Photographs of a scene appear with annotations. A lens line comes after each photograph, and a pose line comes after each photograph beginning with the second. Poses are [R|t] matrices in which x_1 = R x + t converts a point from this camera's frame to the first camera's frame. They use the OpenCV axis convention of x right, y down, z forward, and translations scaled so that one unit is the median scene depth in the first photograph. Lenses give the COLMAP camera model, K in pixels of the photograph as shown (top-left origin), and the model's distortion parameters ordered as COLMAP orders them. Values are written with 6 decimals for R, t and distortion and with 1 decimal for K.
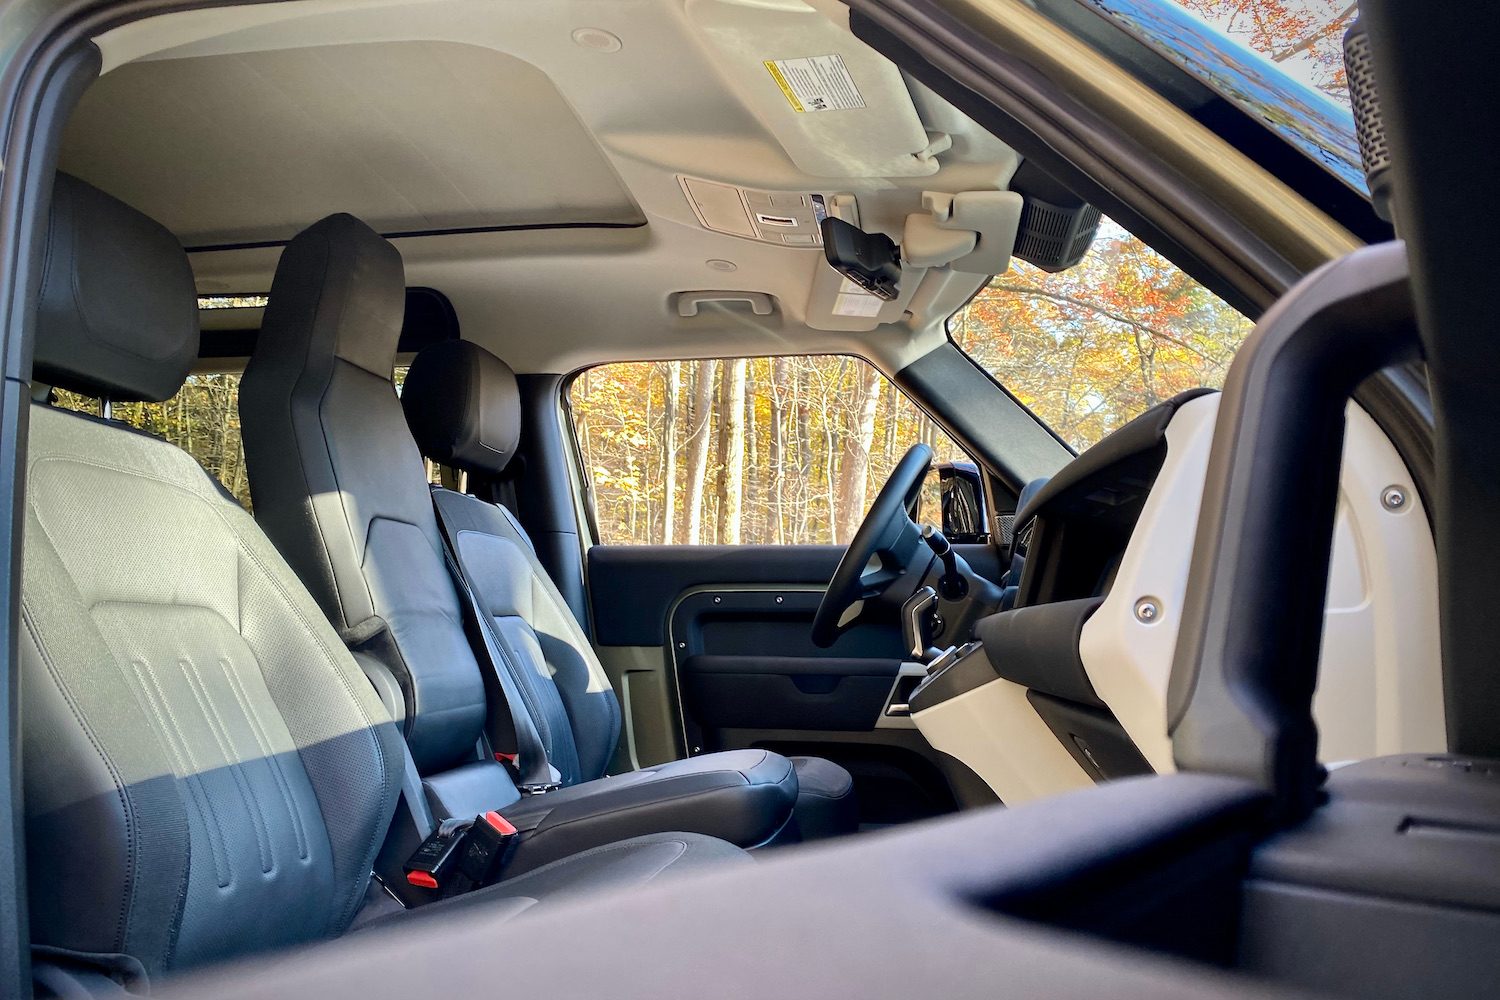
lens RADIAL K [[1163.3, 0, 749.2], [0, 1163.3, 452.9], [0, 0, 1]] dist [0.072421, -0.101614]
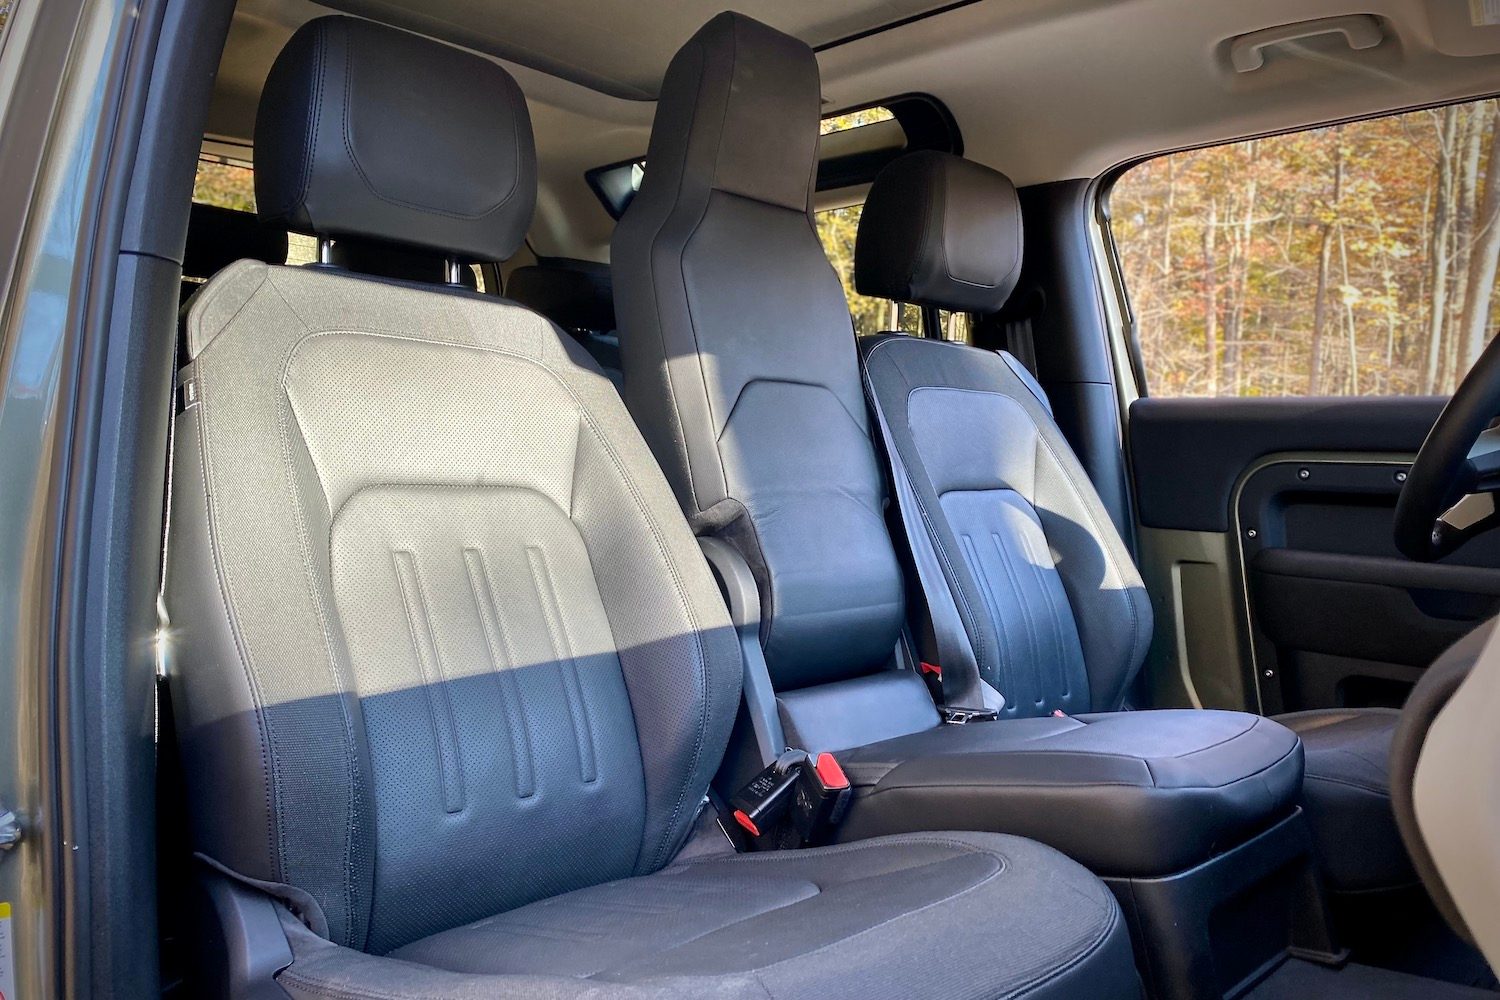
lens RADIAL K [[1163.3, 0, 749.2], [0, 1163.3, 452.9], [0, 0, 1]] dist [0.072421, -0.101614]
pose [[0.809759, 0.018483, -0.586471, 0.159188], [0.064510, 0.990640, 0.120291, 0.006152], [0.583205, -0.135240, 0.800988, 0.298641]]
